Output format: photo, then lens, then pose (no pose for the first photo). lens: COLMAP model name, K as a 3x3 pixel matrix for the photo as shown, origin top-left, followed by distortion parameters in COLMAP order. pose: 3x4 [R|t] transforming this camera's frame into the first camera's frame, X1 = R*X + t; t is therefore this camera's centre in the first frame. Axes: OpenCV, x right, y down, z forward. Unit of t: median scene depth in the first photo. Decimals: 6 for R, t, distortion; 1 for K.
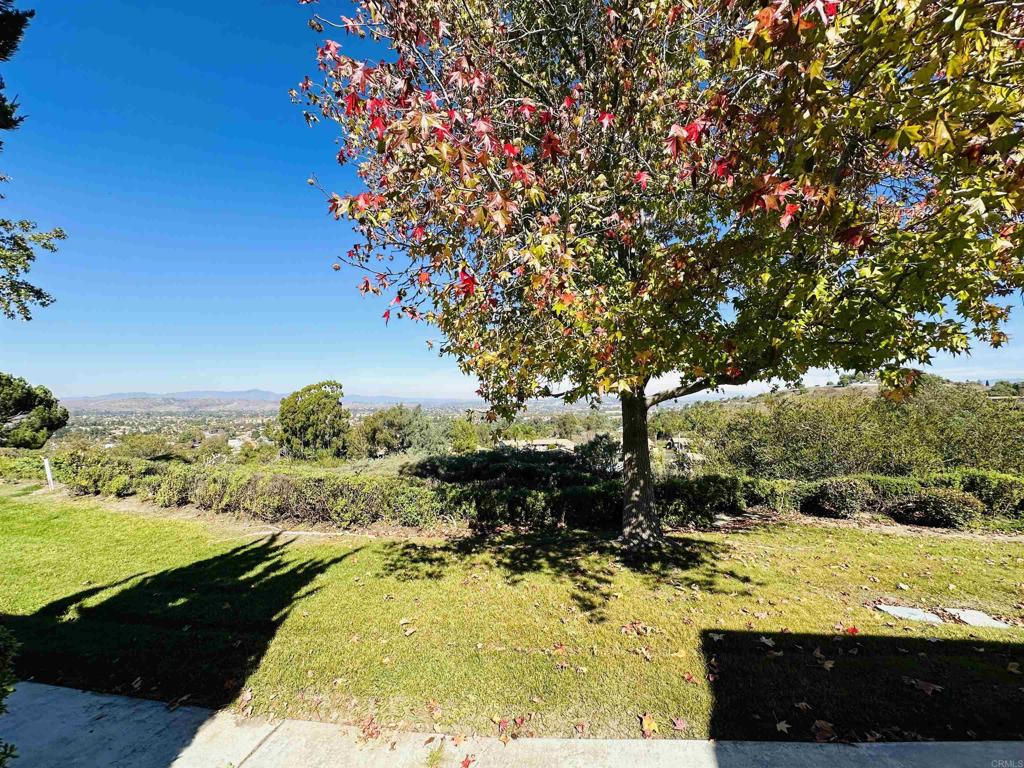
lens RADIAL K [[422.4, 0, 512.0], [0, 422.4, 384.0], [0, 0, 1]] dist [-0.001242, 0.000280]
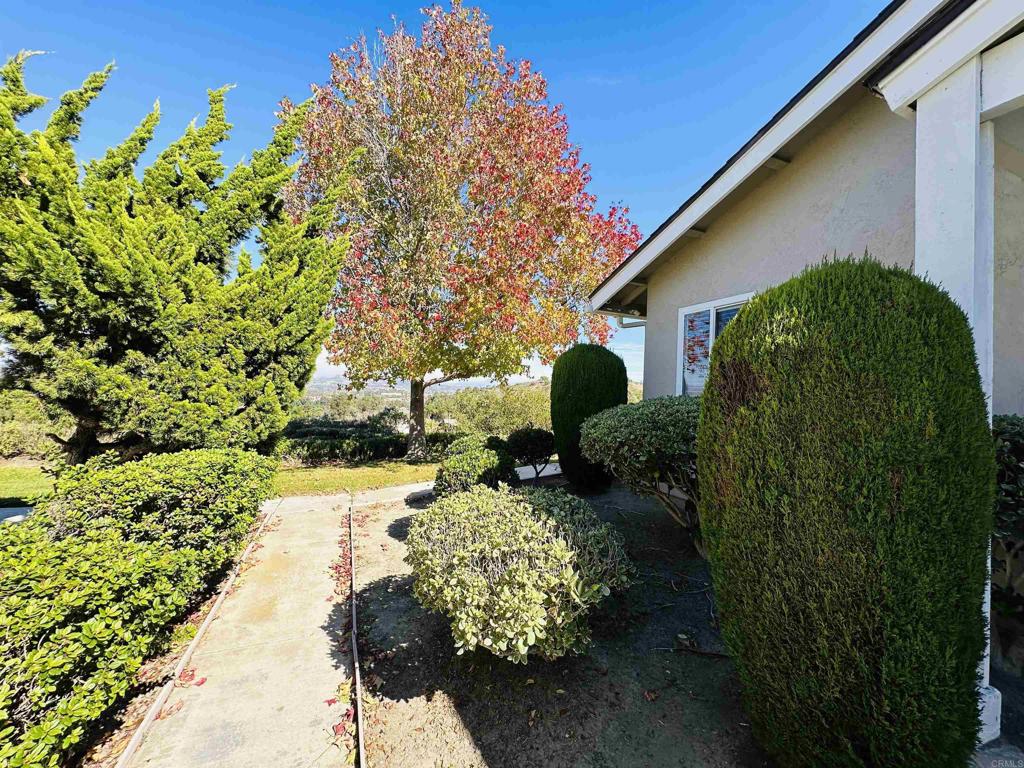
lens RADIAL K [[422.4, 0, 512.0], [0, 422.4, 384.0], [0, 0, 1]] dist [-0.001242, 0.000280]
pose [[0.868739, 0.050227, 0.492717, -0.197353], [-0.070591, 0.997245, 0.022805, -0.023814], [-0.490214, -0.054593, 0.869891, -0.609206]]
